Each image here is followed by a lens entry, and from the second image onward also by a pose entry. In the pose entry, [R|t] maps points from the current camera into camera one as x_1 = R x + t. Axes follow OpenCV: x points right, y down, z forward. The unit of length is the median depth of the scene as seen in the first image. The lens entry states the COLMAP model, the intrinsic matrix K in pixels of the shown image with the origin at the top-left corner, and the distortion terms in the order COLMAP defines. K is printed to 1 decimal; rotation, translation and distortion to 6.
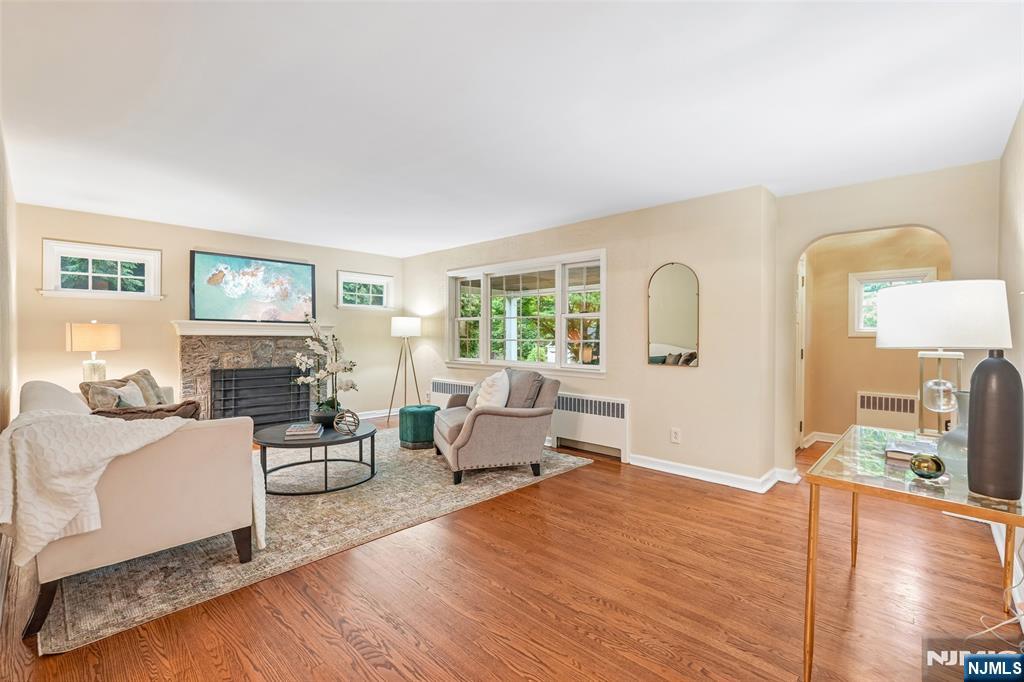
lens RADIAL K [[467.5, 0, 505.2], [0, 467.5, 341.5], [0, 0, 1]] dist [-0.003718, 0.002734]
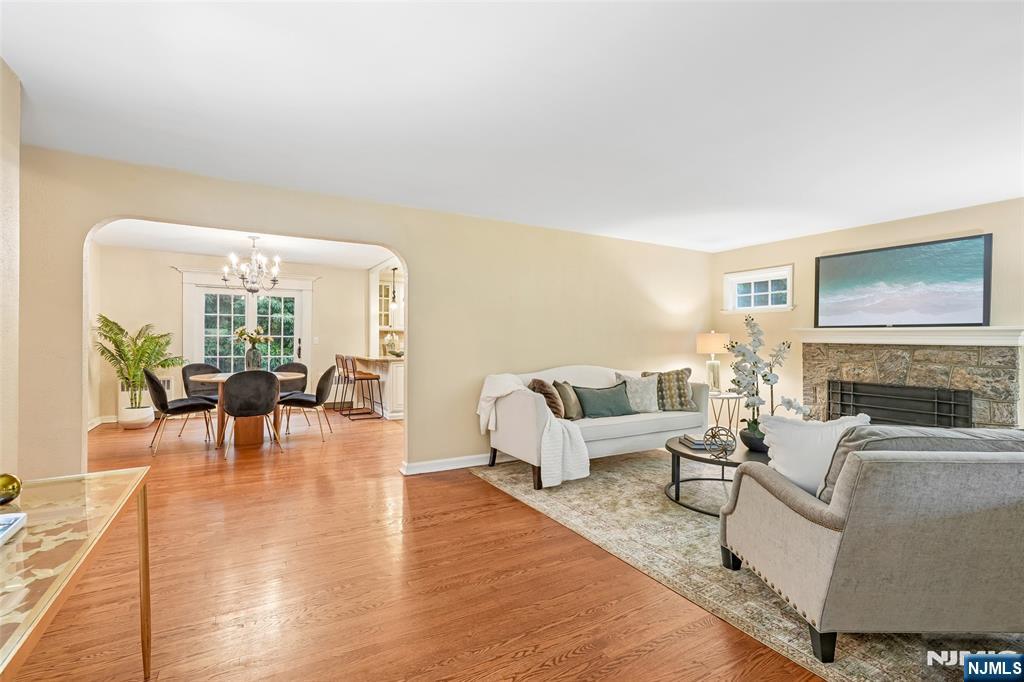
lens RADIAL K [[467.5, 0, 515.7], [0, 467.5, 337.9], [0, 0, 1]] dist [-0.003718, 0.002734]
pose [[-0.275137, -0.006972, -0.961380, 0.535363], [-0.022475, 0.999747, -0.000818, -0.010338], [0.961142, 0.021382, -0.275224, 0.774010]]
